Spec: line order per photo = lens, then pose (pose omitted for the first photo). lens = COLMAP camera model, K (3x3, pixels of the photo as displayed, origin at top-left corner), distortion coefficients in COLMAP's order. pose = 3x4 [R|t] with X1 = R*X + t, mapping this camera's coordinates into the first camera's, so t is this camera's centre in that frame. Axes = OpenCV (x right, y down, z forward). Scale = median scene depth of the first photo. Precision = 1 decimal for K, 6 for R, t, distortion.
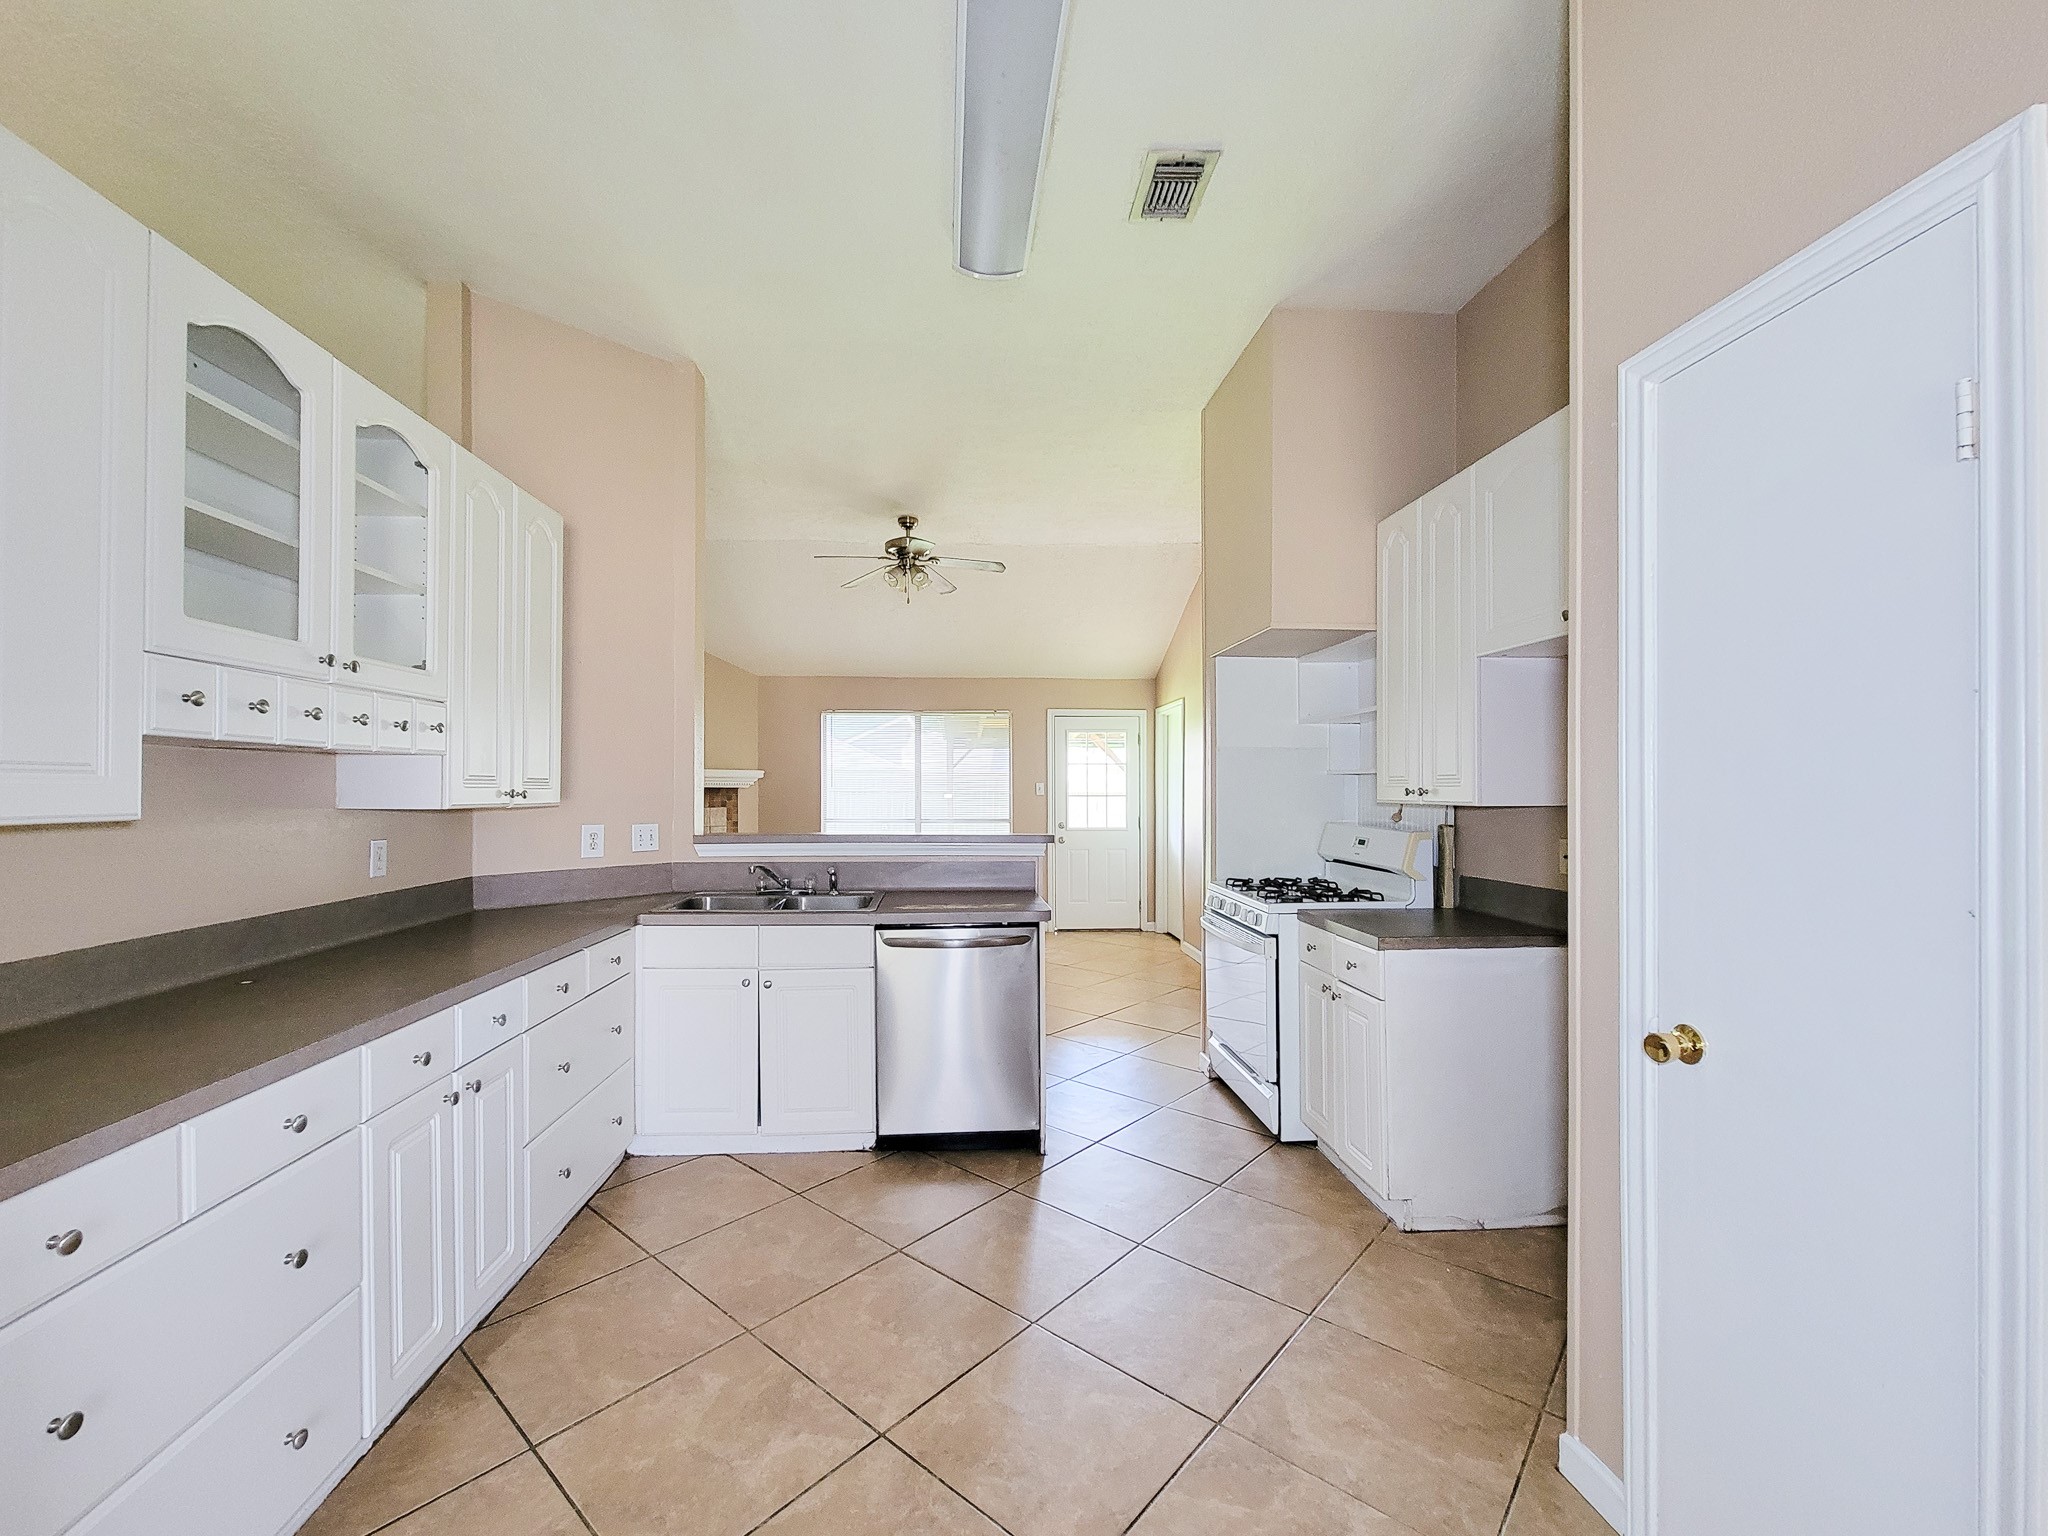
lens RADIAL K [[830.0, 0, 978.4], [0, 830.0, 788.5], [0, 0, 1]] dist [-0.000626, -0.000176]
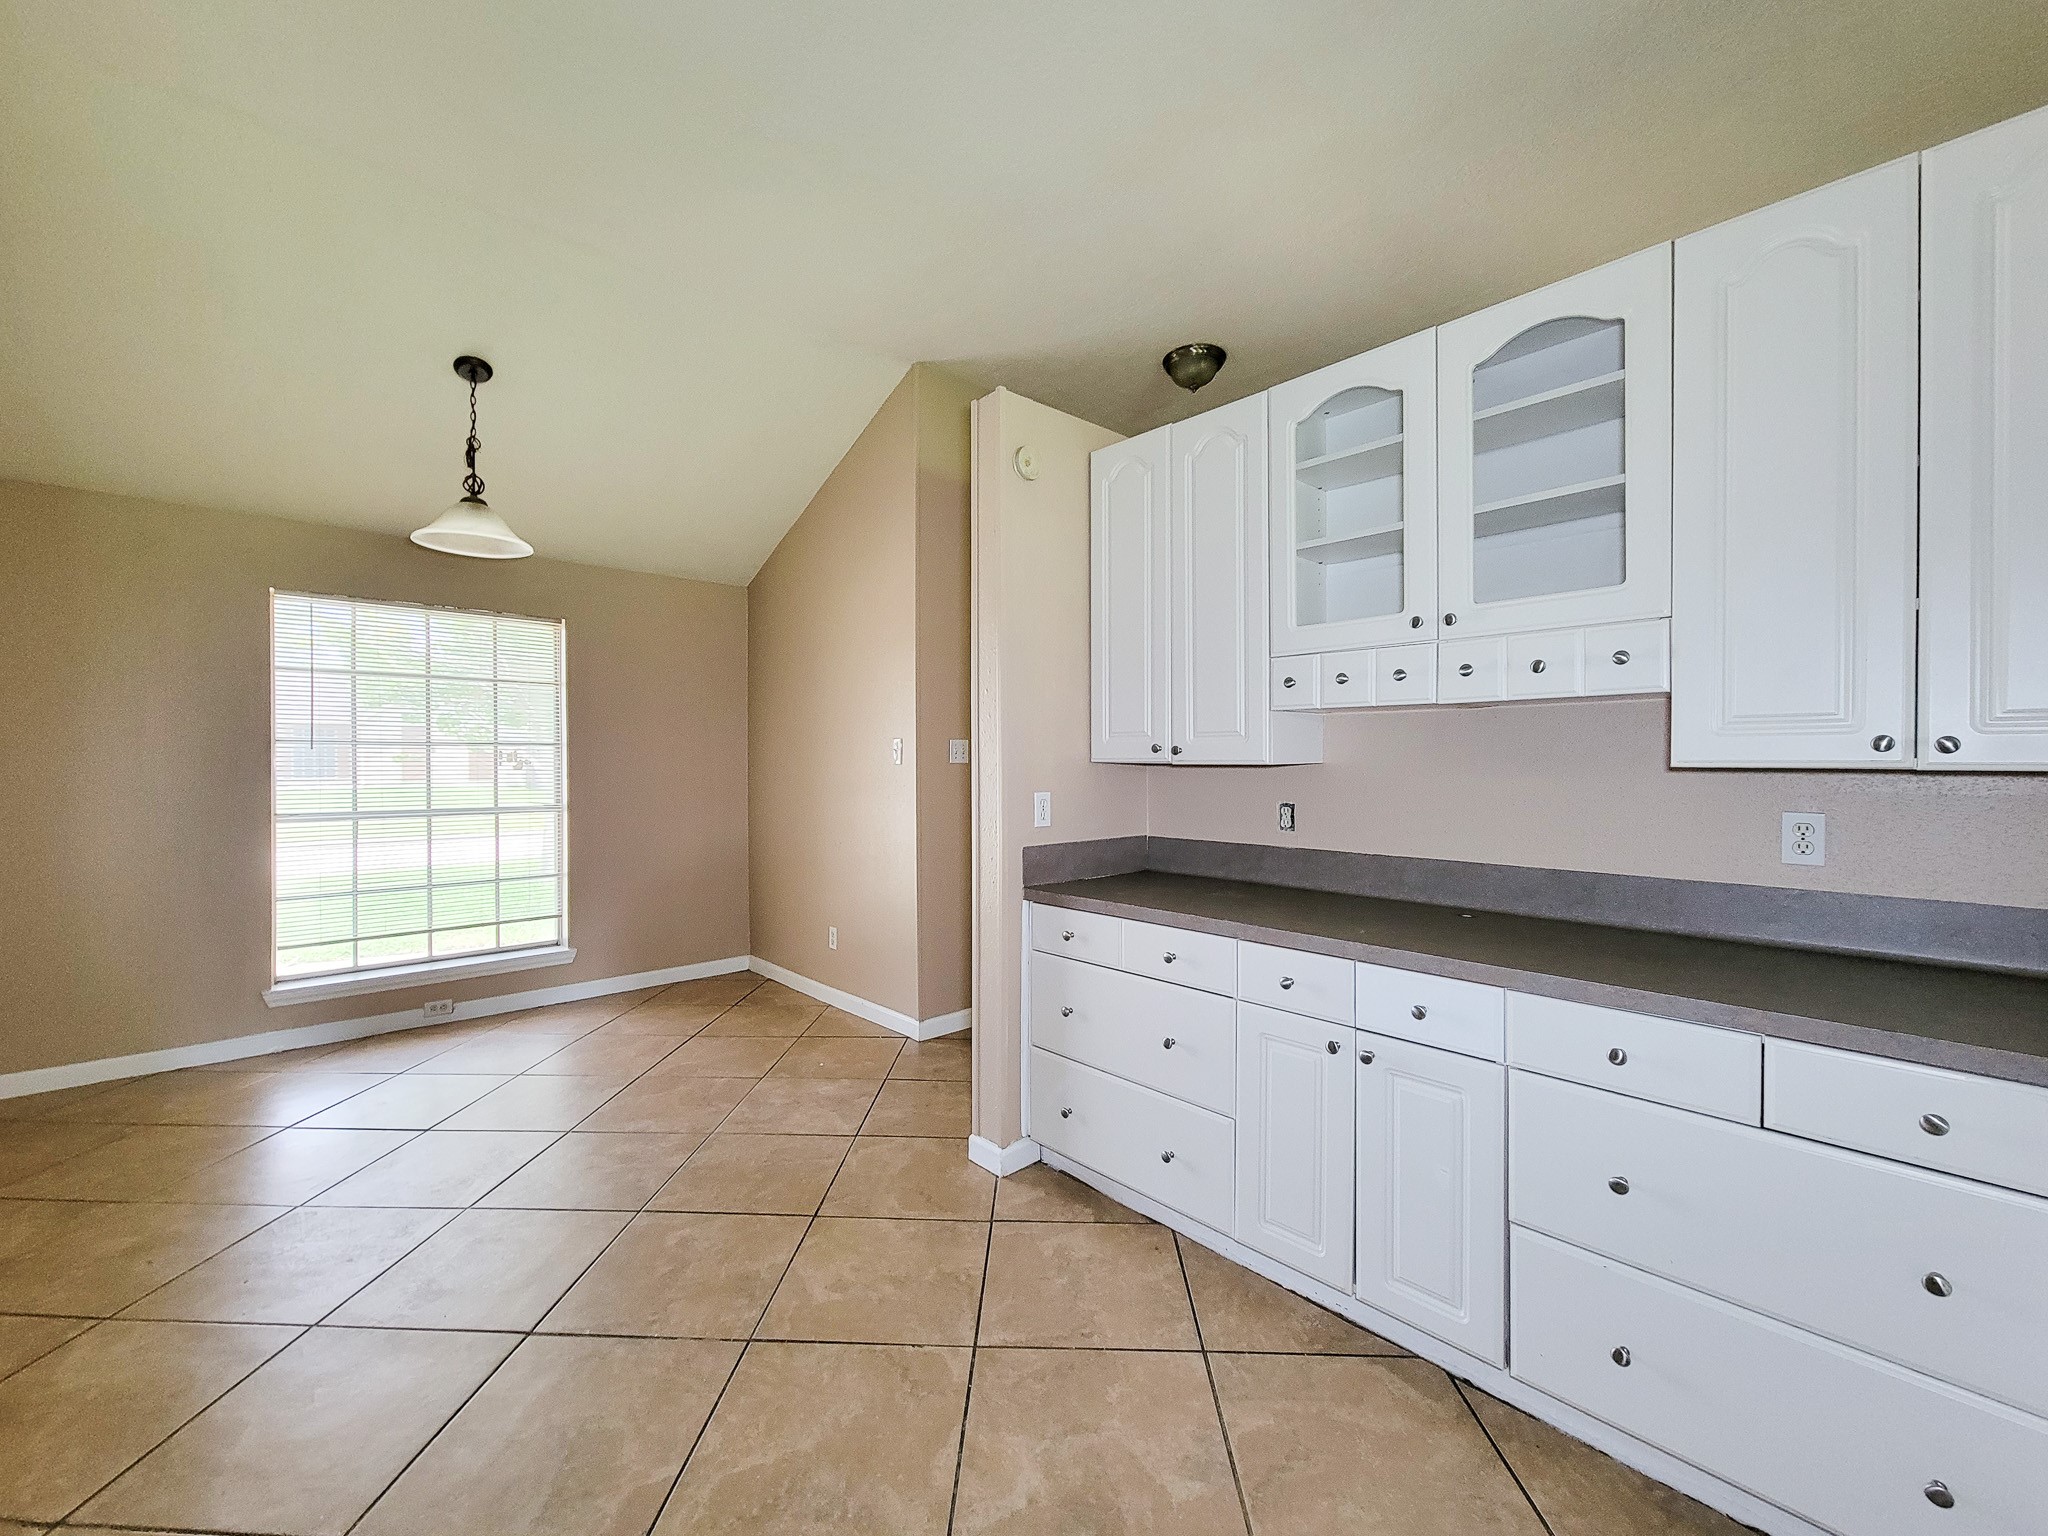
lens RADIAL K [[838.8, 0, 1037.7], [0, 838.8, 765.0], [0, 0, 1]] dist [-0.000251, -0.000146]
pose [[-0.750481, 0.006813, -0.660857, 0.174073], [0.003982, 0.999975, 0.005787, 0.012487], [0.660880, 0.001712, -0.750490, 0.855747]]
